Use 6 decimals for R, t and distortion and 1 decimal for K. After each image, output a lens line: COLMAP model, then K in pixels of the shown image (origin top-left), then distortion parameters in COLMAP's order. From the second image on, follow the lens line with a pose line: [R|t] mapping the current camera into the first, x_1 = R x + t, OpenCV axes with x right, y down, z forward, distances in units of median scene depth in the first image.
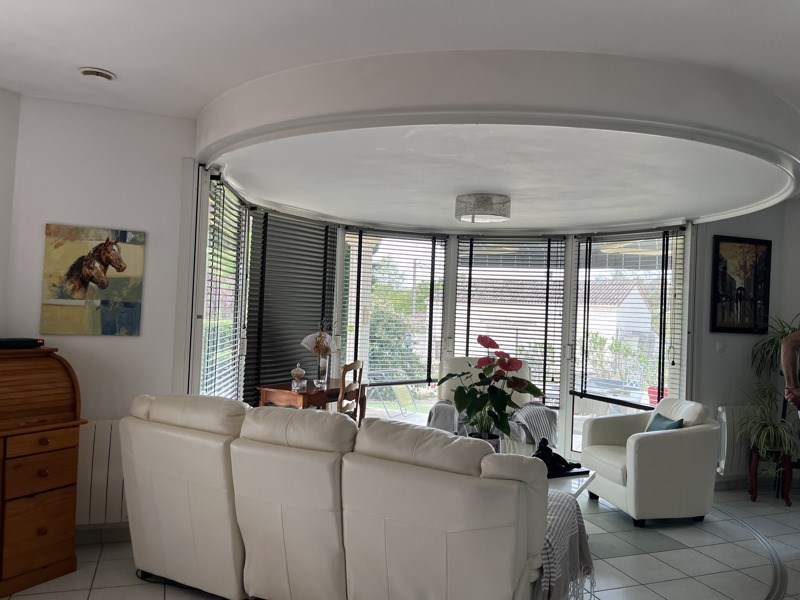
lens RADIAL K [[608.0, 0, 400.0], [0, 608.0, 300.0], [0, 0, 1]] dist [-0.003480, 0.000719]
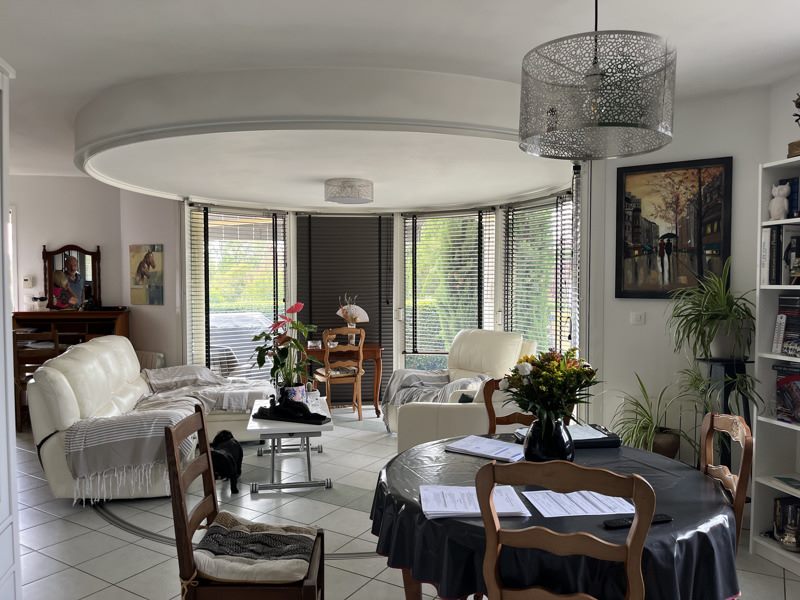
lens RADIAL K [[603.5, 0, 400.0], [0, 603.5, 300.0], [0, 0, 1]] dist [0.082851, -0.001564]
pose [[0.623327, -0.016370, -0.781790, 0.932139], [0.039028, 0.999186, 0.010195, 0.036841], [0.780987, -0.036867, 0.623458, 0.310826]]
